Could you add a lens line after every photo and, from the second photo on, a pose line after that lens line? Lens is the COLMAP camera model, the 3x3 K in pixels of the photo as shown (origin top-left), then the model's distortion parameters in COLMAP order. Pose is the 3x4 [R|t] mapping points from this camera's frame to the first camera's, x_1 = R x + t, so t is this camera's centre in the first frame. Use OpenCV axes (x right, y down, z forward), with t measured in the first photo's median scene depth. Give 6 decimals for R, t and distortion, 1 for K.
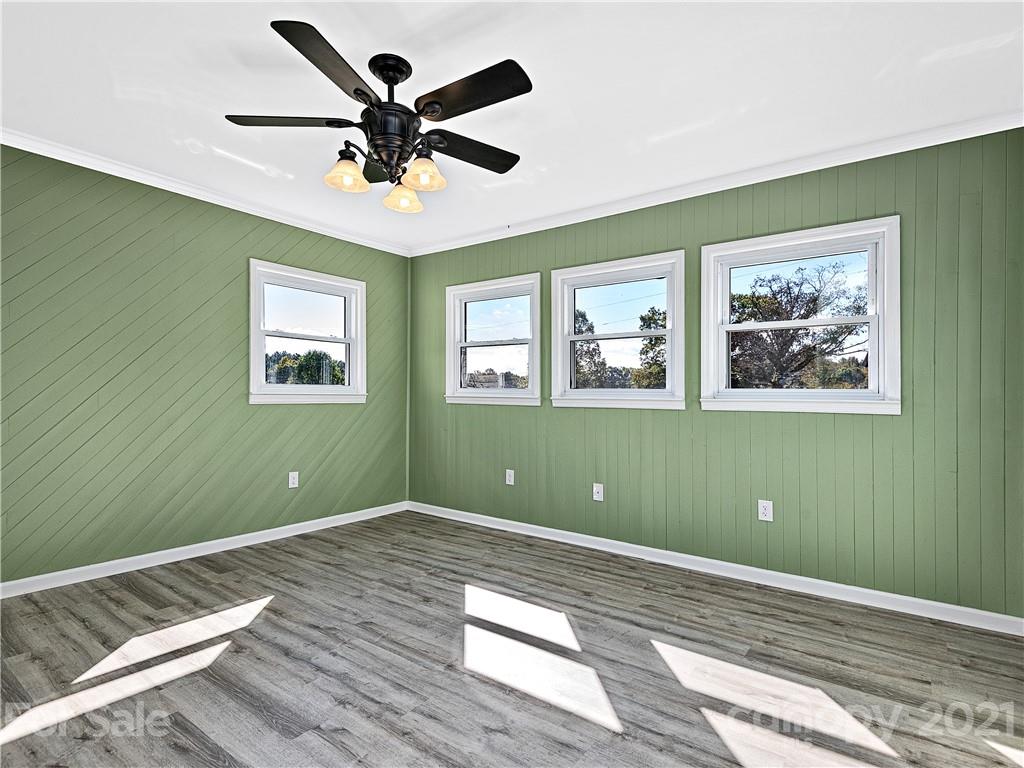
lens RADIAL K [[546.7, 0, 519.9], [0, 546.7, 389.8], [0, 0, 1]] dist [-0.003650, -0.001058]
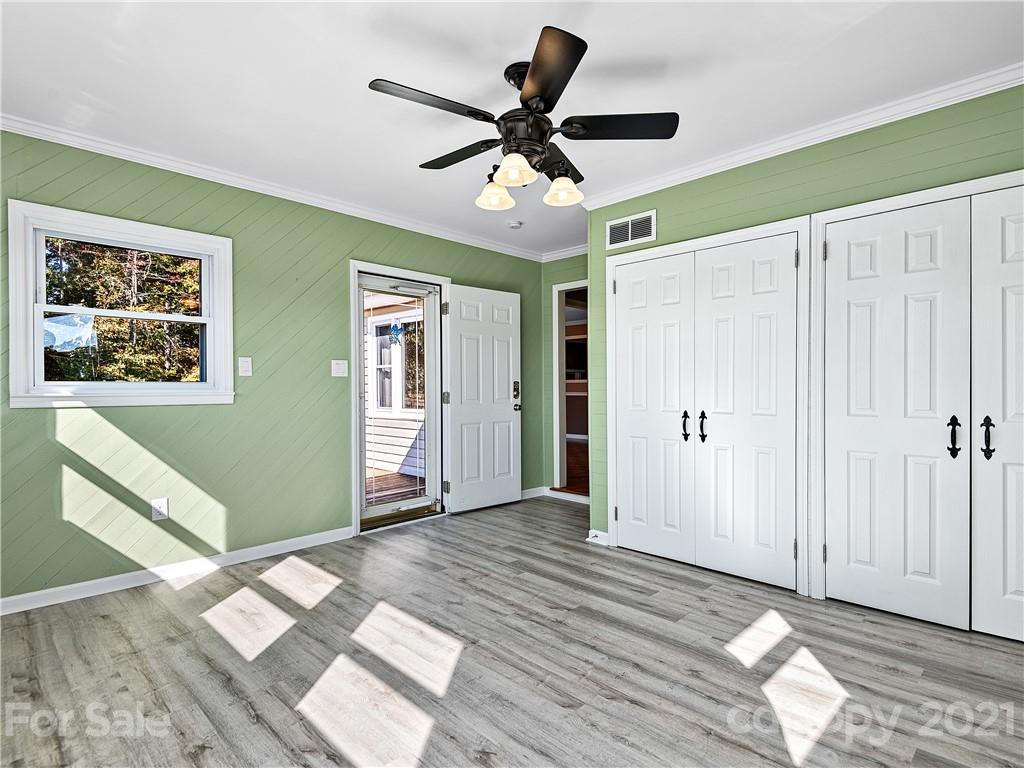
lens RADIAL K [[546.7, 0, 514.3], [0, 546.7, 390.7], [0, 0, 1]] dist [-0.003650, -0.001058]
pose [[-0.984065, -0.005479, 0.177724, -0.375702], [-0.005649, 0.999984, -0.000452, 0.009224], [-0.177718, -0.001449, -0.984080, 1.940492]]
